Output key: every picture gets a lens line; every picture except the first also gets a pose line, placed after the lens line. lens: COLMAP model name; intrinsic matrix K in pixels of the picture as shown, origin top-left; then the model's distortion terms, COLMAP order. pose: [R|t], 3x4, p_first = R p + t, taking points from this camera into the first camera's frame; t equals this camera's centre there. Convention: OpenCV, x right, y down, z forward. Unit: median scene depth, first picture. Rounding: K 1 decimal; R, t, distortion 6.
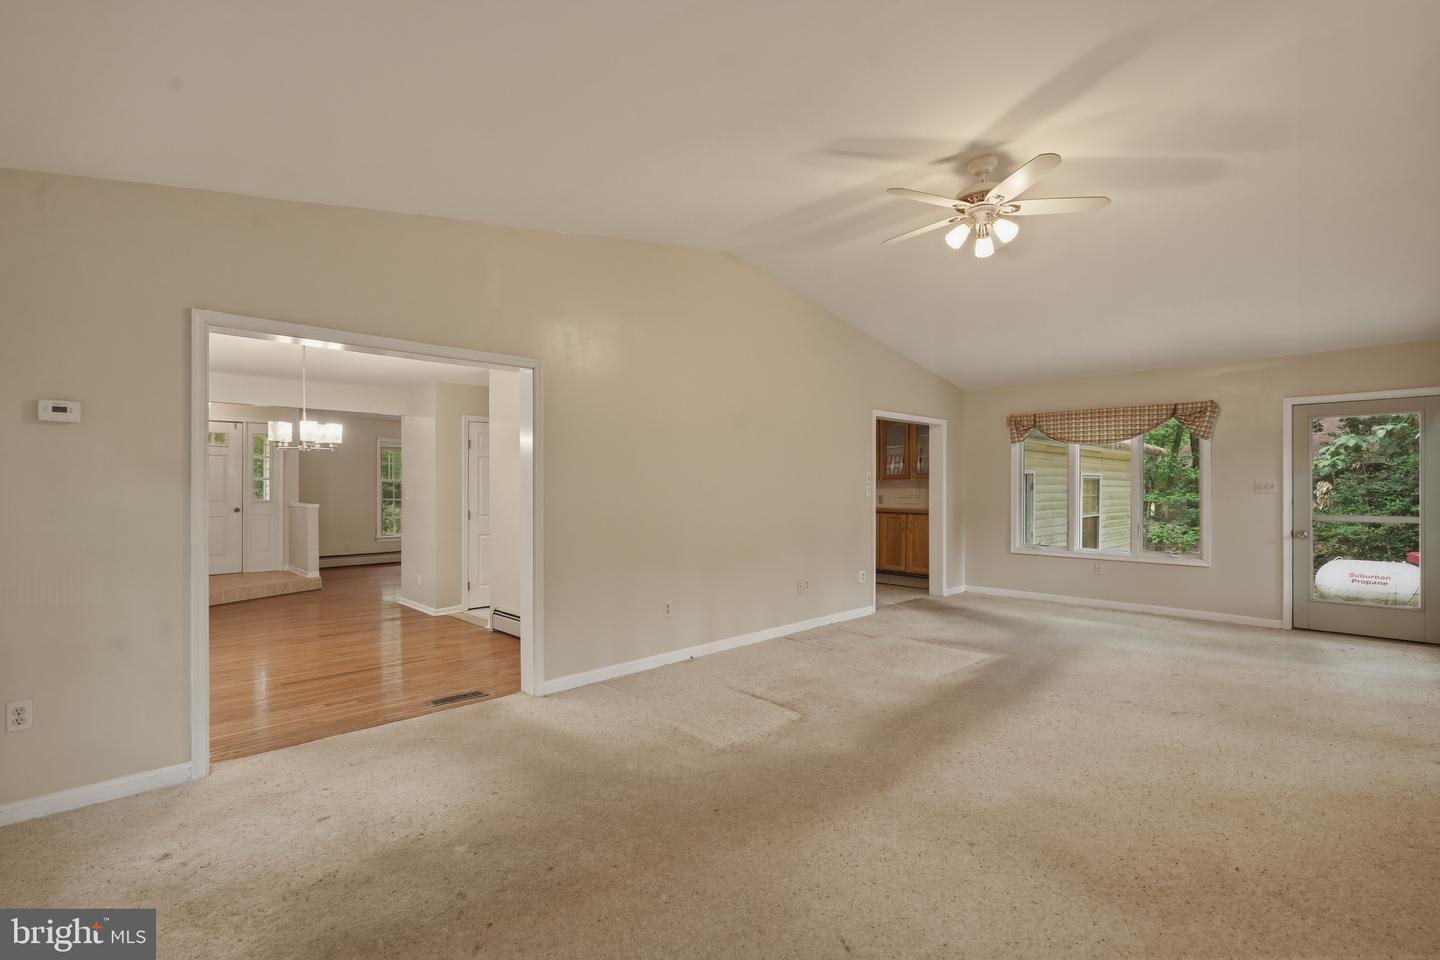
lens RADIAL K [[656.6, 0, 718.9], [0, 656.6, 487.4], [0, 0, 1]] dist [0.000968, 0.000942]
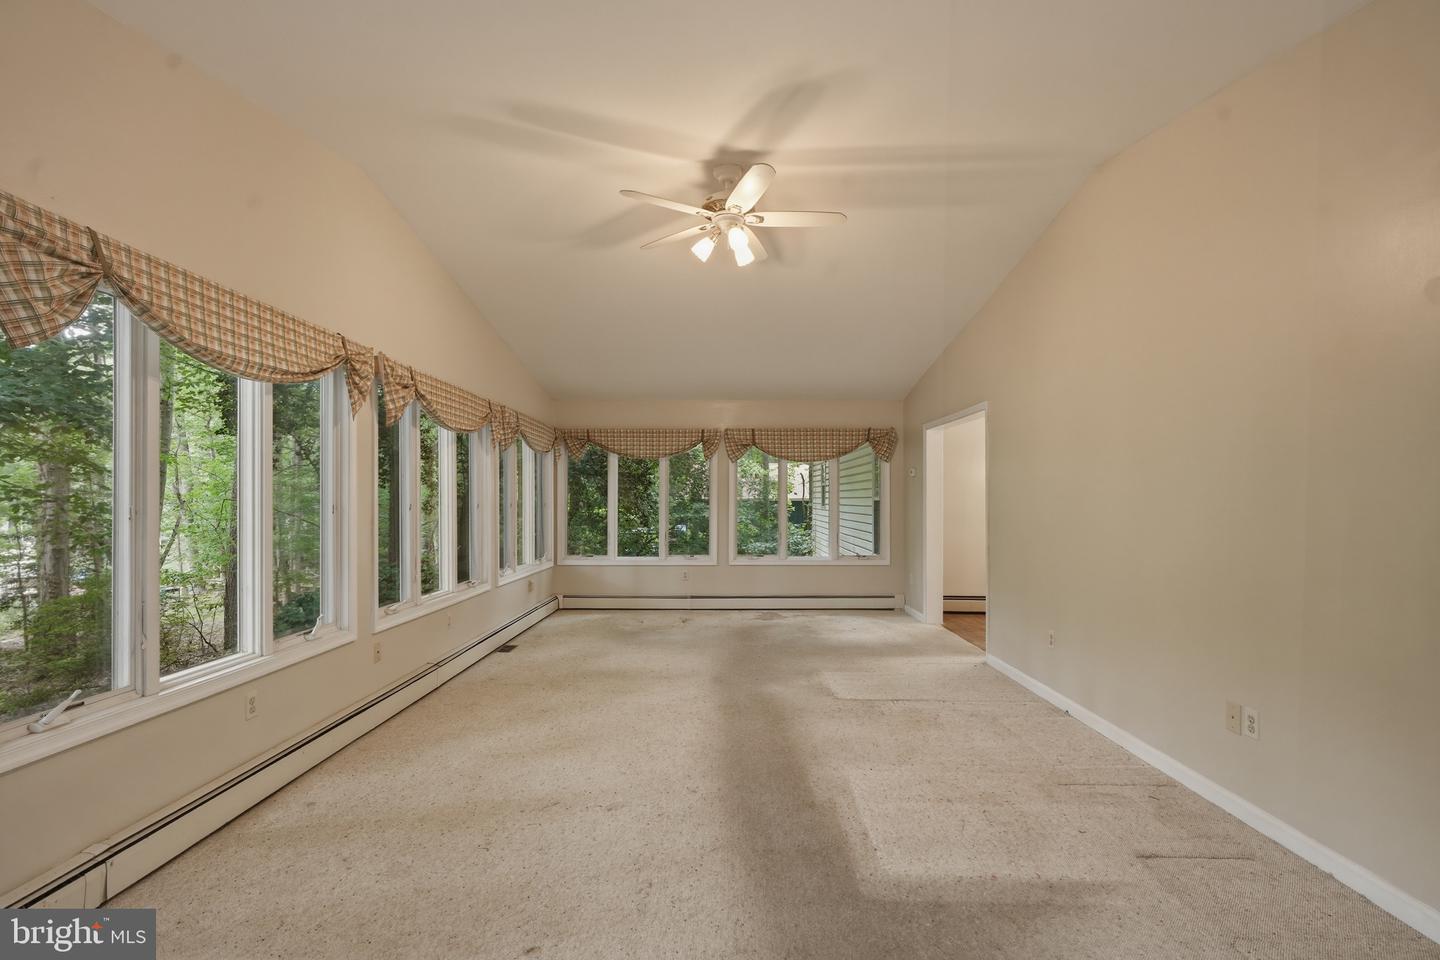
lens RADIAL K [[665.3, 0, 717.8], [0, 665.3, 495.5], [0, 0, 1]] dist [-0.002769, 0.000466]
pose [[-0.703342, -0.004969, -0.710834, 0.887707], [-0.002315, 0.999986, -0.004700, -0.001878], [0.710848, -0.001660, -0.703344, 1.339032]]
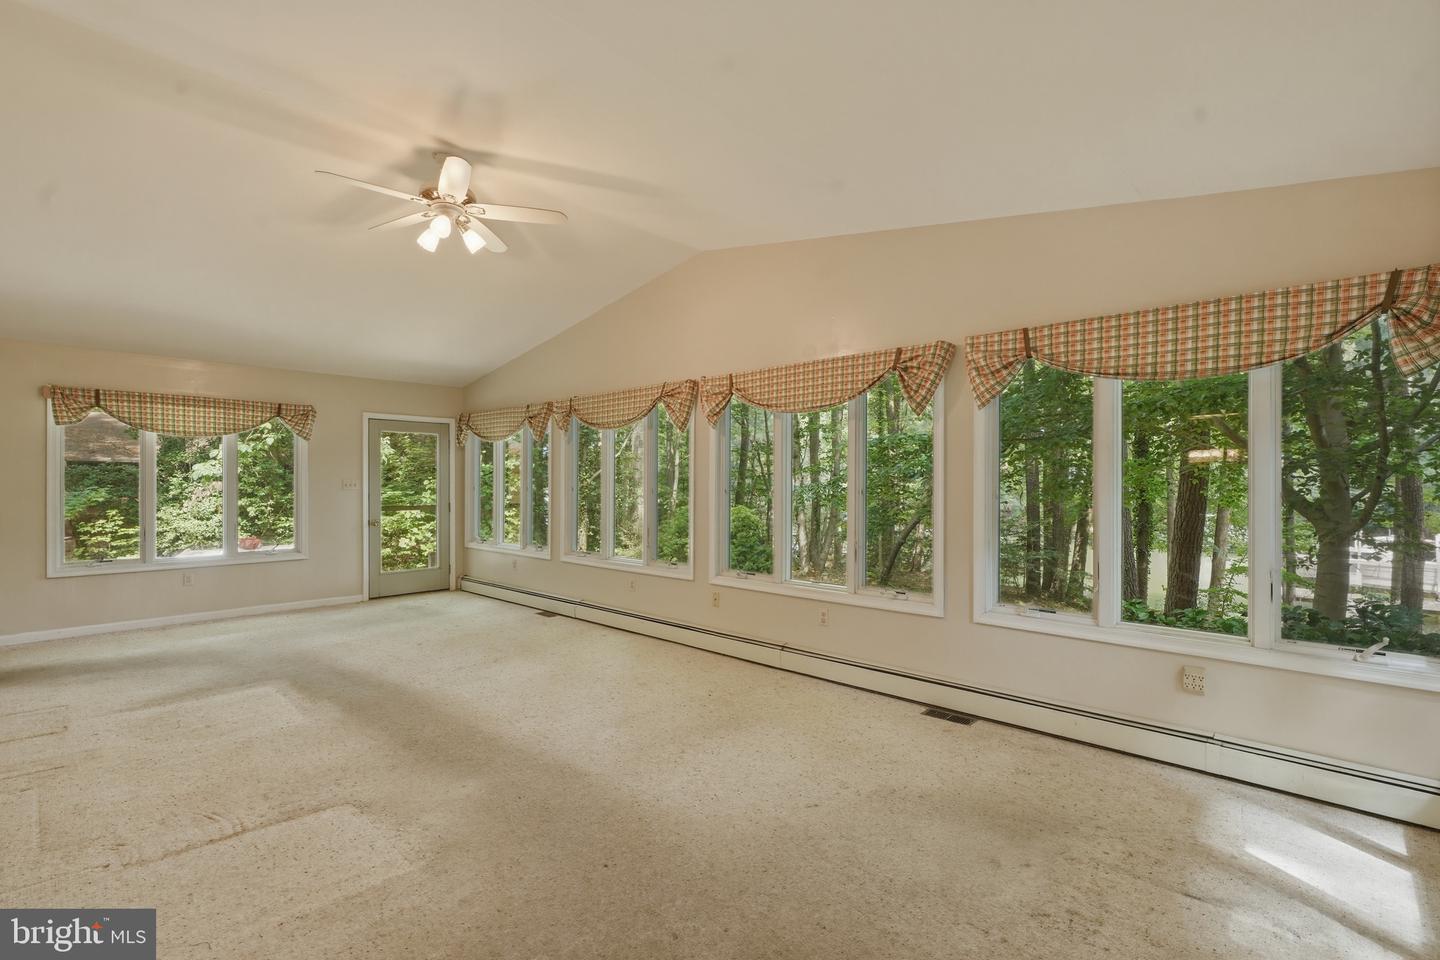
lens RADIAL K [[654.3, 0, 718.2], [0, 654.3, 485.4], [0, 0, 1]] dist [-0.001004, 0.000669]
pose [[-0.047466, -0.002586, 0.998870, -0.484119], [0.000802, 0.999996, 0.002627, -0.002322], [-0.998873, 0.000926, -0.047463, 0.504534]]
